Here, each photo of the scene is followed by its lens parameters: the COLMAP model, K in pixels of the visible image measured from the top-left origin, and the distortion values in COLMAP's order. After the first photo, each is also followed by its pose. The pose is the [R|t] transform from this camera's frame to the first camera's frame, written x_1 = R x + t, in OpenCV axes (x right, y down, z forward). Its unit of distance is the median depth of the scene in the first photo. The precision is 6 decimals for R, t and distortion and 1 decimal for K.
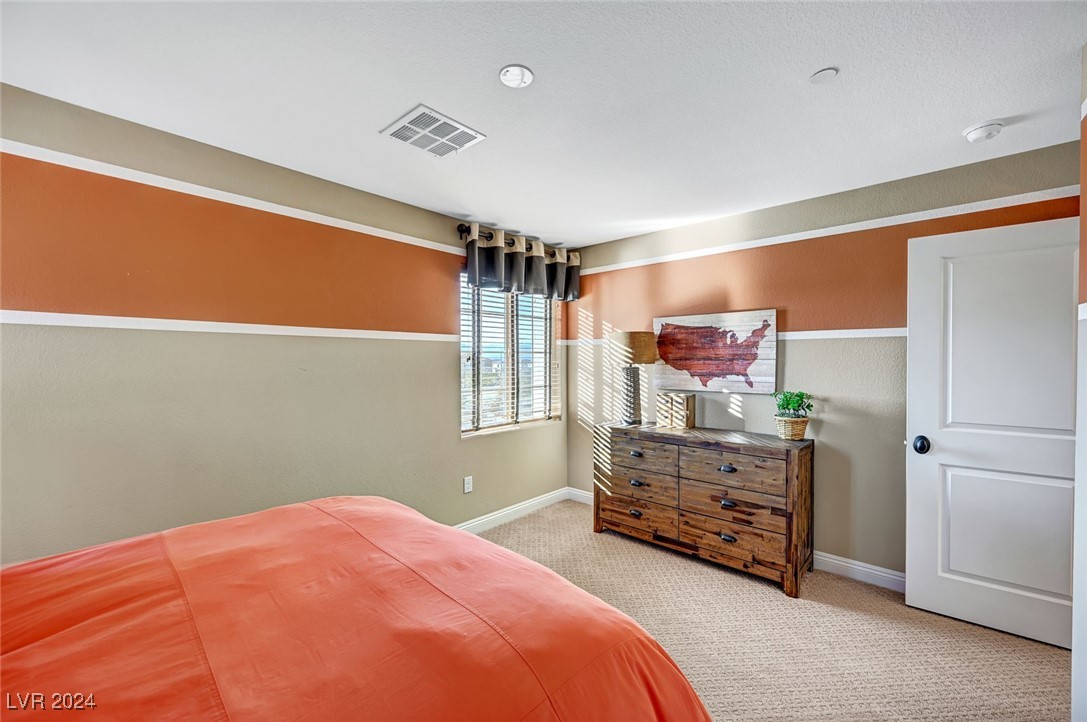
lens RADIAL K [[434.1, 0, 555.3], [0, 434.1, 359.4], [0, 0, 1]] dist [-0.001698, 0.000030]
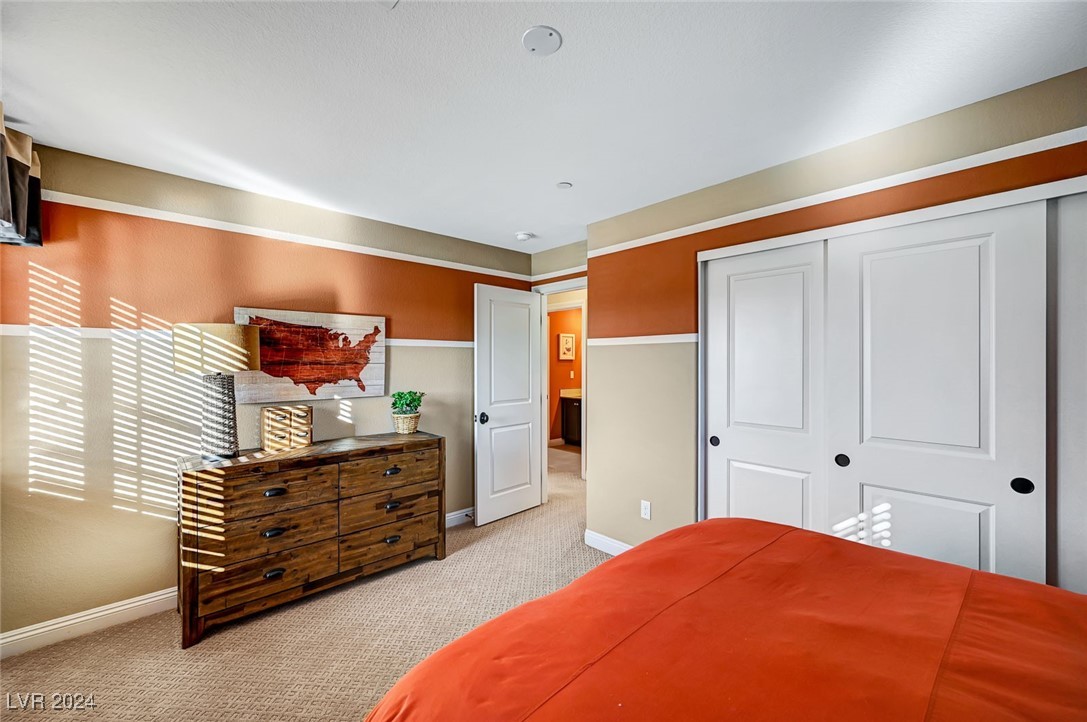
lens RADIAL K [[434.1, 0, 535.8], [0, 434.1, 360.8], [0, 0, 1]] dist [-0.001698, 0.000030]
pose [[0.103185, 0.004631, 0.994651, -0.503230], [0.005299, 0.999972, -0.005205, 0.001264], [-0.994648, 0.005807, 0.103158, 0.487006]]
